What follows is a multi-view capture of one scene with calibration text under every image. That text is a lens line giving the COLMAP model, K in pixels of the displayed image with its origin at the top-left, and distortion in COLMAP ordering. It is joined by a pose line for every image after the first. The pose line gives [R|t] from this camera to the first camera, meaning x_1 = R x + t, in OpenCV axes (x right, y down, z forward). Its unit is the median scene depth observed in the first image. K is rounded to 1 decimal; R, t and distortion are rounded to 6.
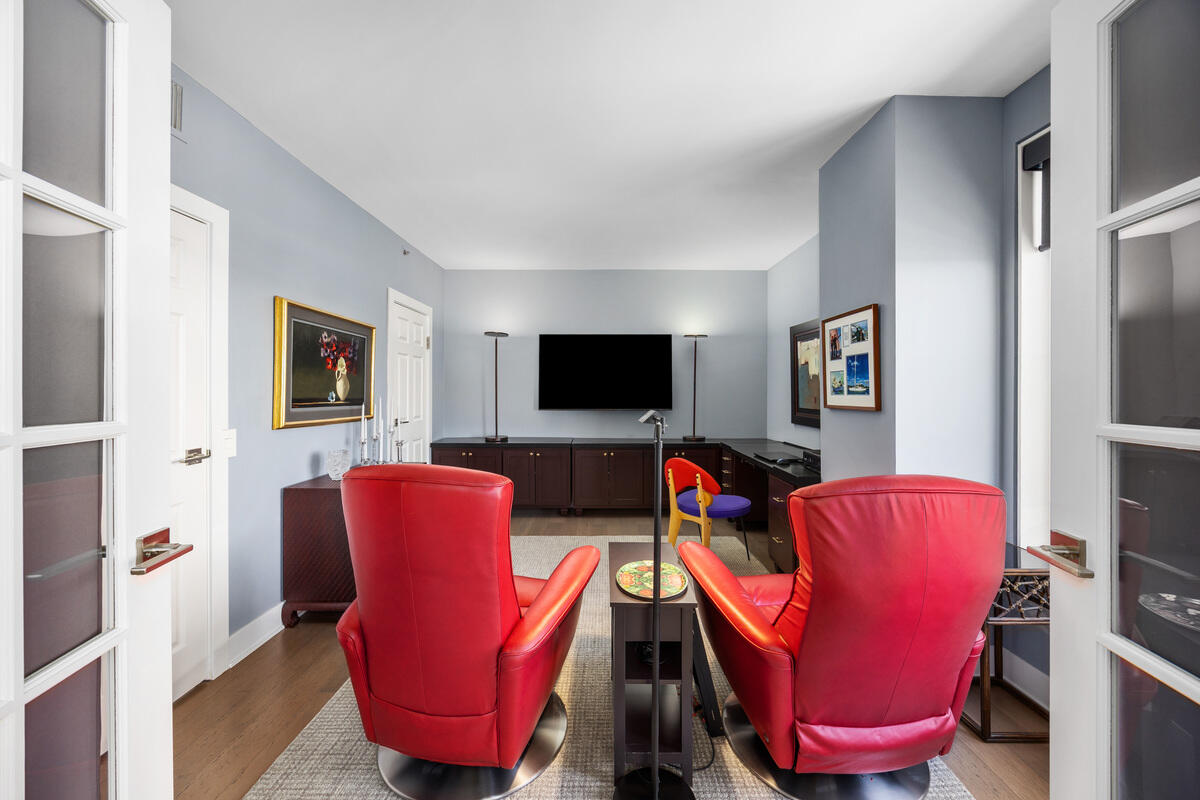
lens RADIAL K [[454.1, 0, 598.8], [0, 454.1, 395.2], [0, 0, 1]] dist [-0.006534, 0.000932]
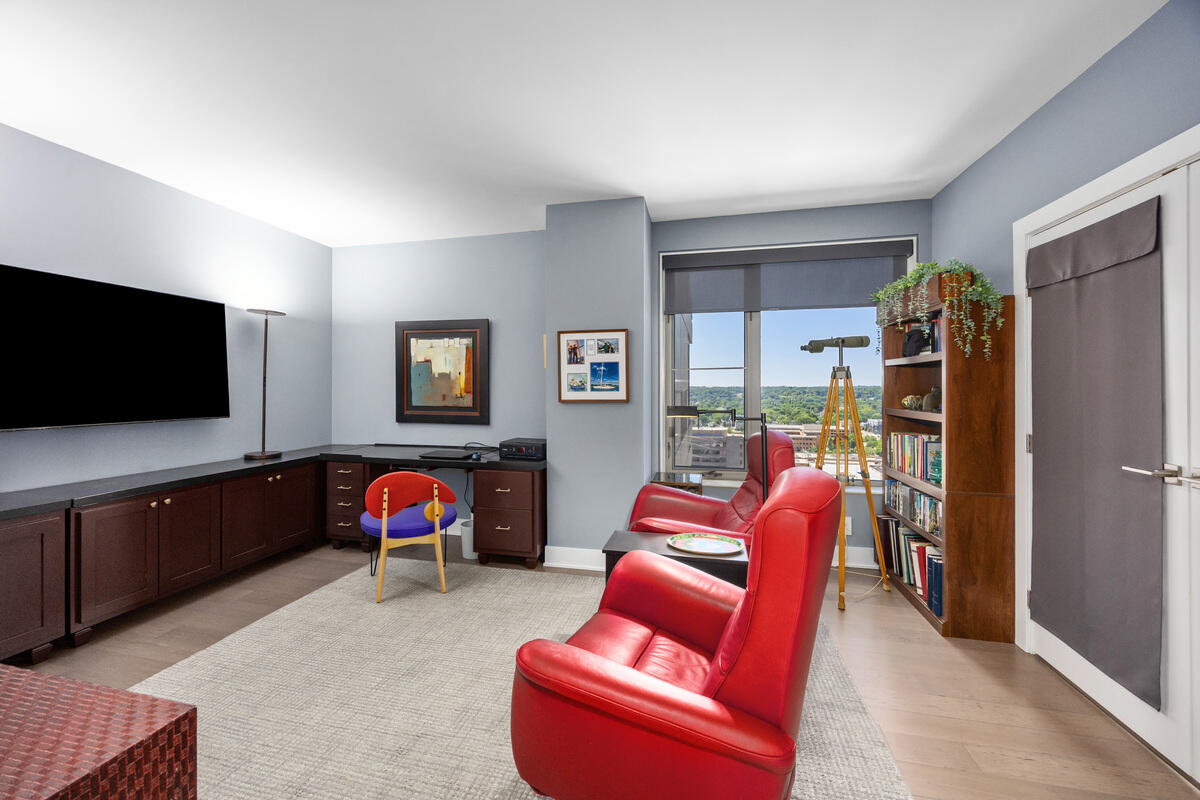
lens RADIAL K [[454.1, 0, 596.6], [0, 454.1, 391.4], [0, 0, 1]] dist [-0.006534, 0.000932]
pose [[0.232998, -0.009863, 0.972427, -0.707730], [0.010449, 0.999916, 0.007638, -0.010287], [-0.972421, 0.008381, 0.233082, 0.633140]]
